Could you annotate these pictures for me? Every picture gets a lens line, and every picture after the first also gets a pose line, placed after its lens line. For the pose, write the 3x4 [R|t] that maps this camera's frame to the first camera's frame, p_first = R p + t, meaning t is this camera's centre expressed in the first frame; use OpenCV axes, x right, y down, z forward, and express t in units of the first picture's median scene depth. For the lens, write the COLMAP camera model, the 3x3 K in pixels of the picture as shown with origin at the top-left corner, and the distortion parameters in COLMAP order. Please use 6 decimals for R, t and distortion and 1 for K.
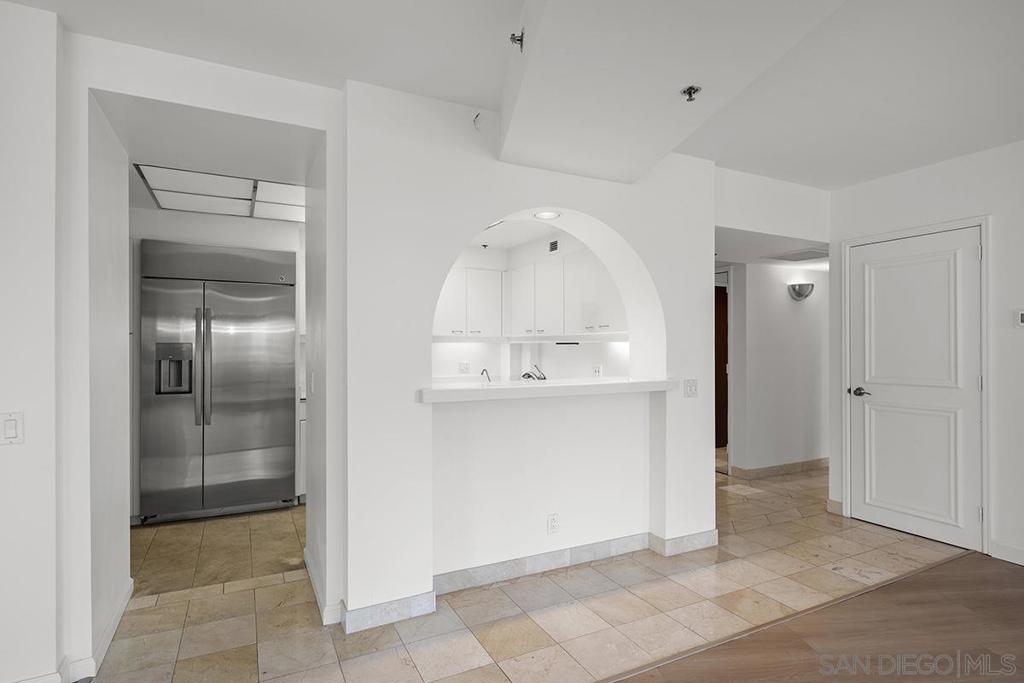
lens RADIAL K [[528.0, 0, 505.0], [0, 528.0, 350.2], [0, 0, 1]] dist [-0.000415, -0.000782]
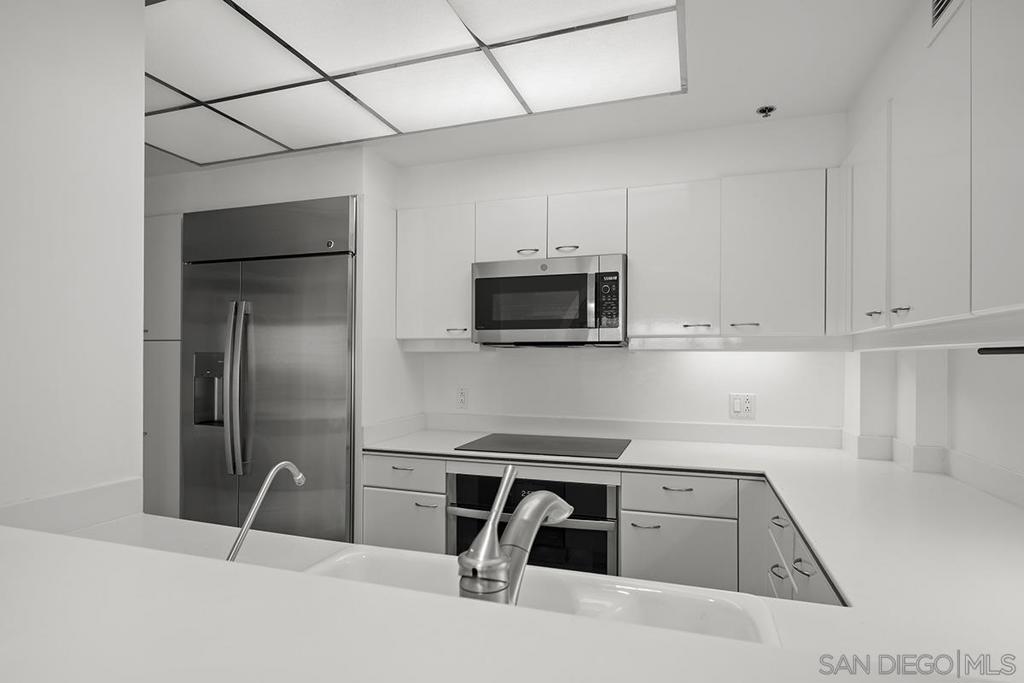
lens RADIAL K [[528.0, 0, 505.0], [0, 528.0, 350.2], [0, 0, 1]] dist [-0.000415, -0.000782]
pose [[0.702941, -0.006419, -0.711219, 0.169868], [-0.008503, 0.999812, -0.017427, -0.008423], [0.711198, 0.018298, 0.702754, 0.898144]]
